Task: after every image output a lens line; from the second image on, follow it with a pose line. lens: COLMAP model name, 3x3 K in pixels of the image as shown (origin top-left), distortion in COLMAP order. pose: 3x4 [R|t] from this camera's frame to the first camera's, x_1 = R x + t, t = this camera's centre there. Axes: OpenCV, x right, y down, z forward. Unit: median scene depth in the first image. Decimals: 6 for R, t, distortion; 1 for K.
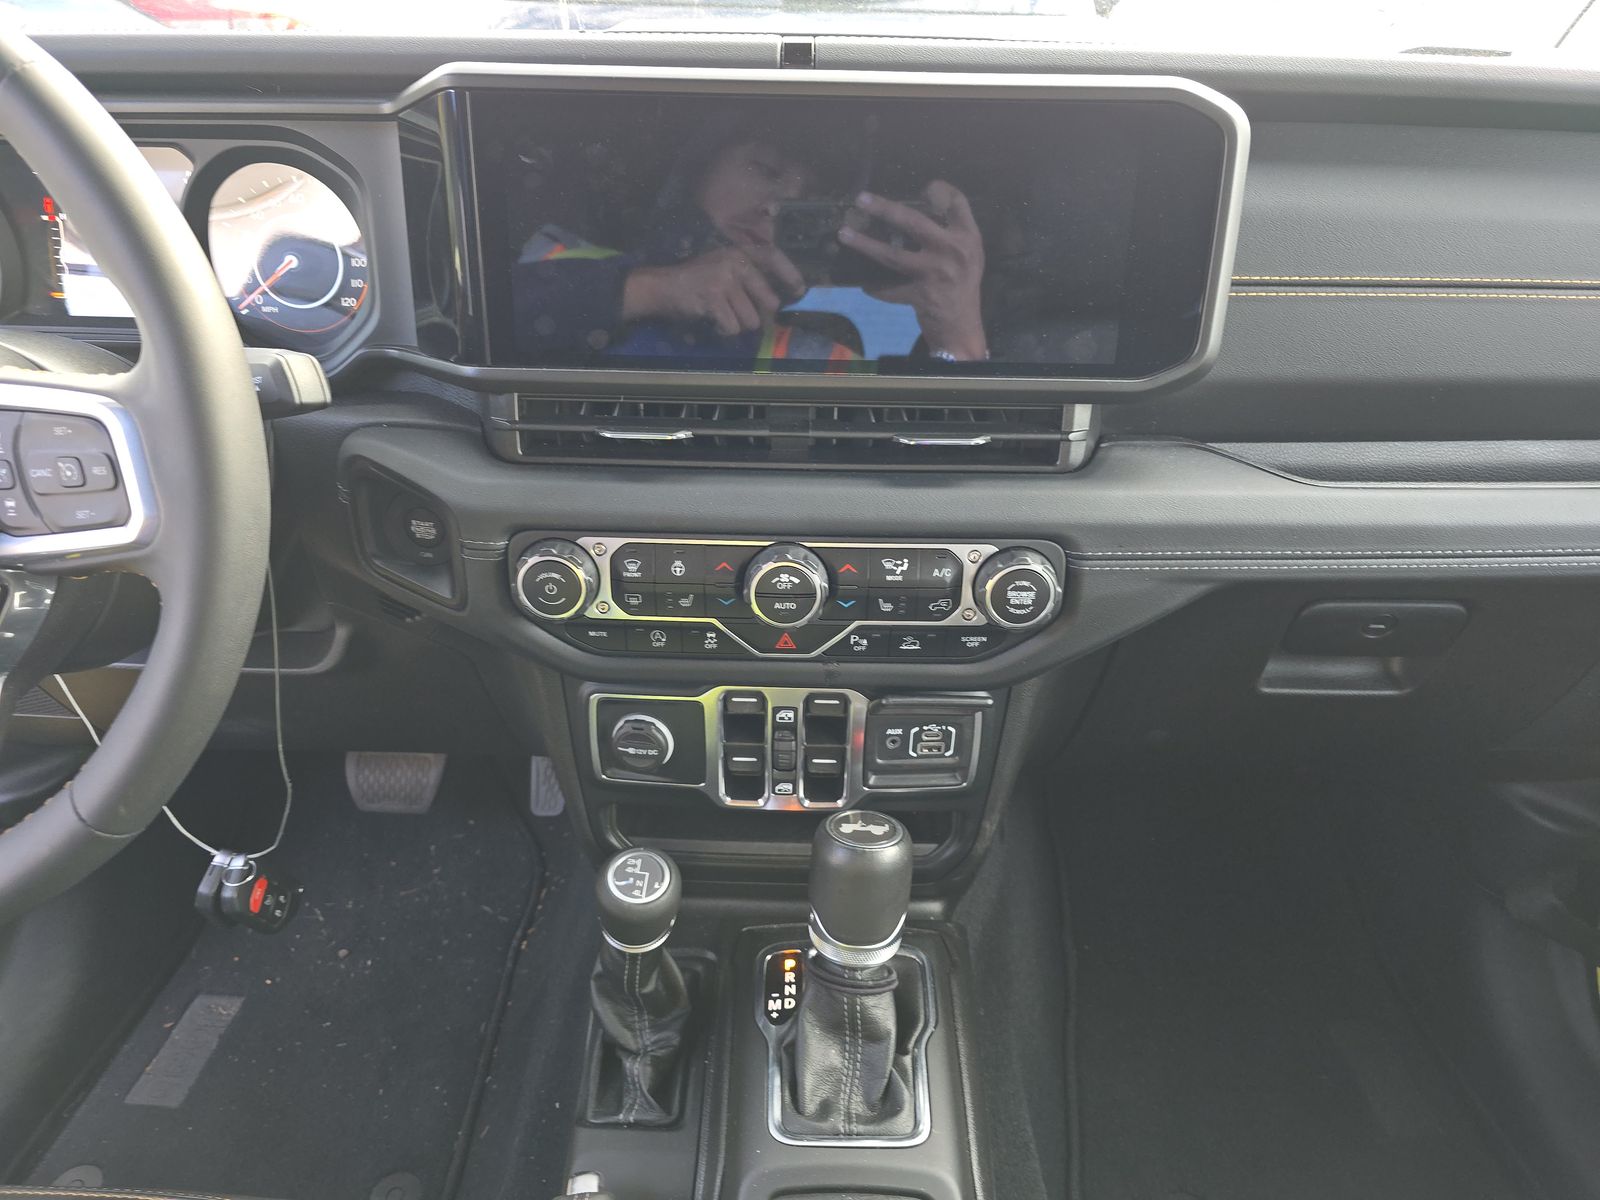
lens RADIAL K [[1063.1, 0, 796.7], [0, 1063.1, 726.9], [0, 0, 1]] dist [0.070246, -0.054495]
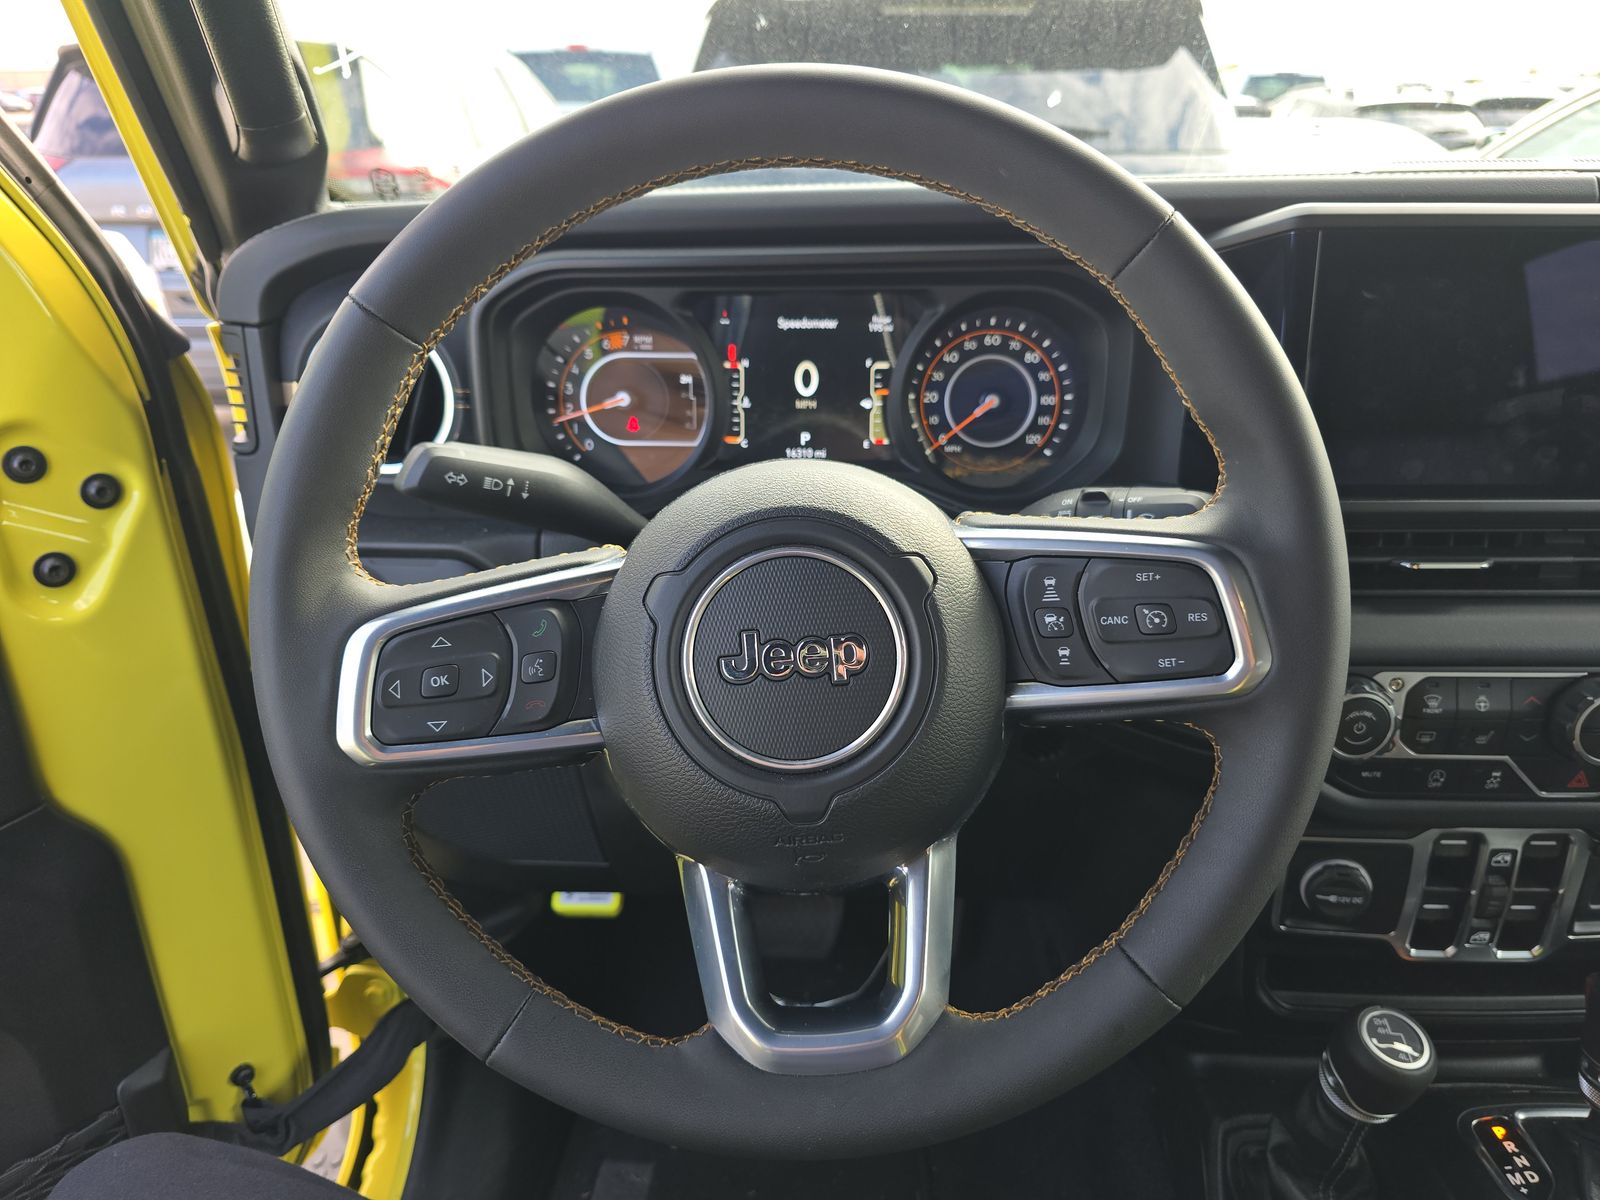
lens RADIAL K [[1124.9, 0, 800.2], [0, 1124.9, 772.0], [0, 0, 1]] dist [-0.003584, -0.003021]
pose [[0.999688, -0.013509, -0.021007, -0.608596], [0.011790, 0.996732, -0.079917, -0.015209], [0.022017, 0.079644, 0.996580, 0.008490]]
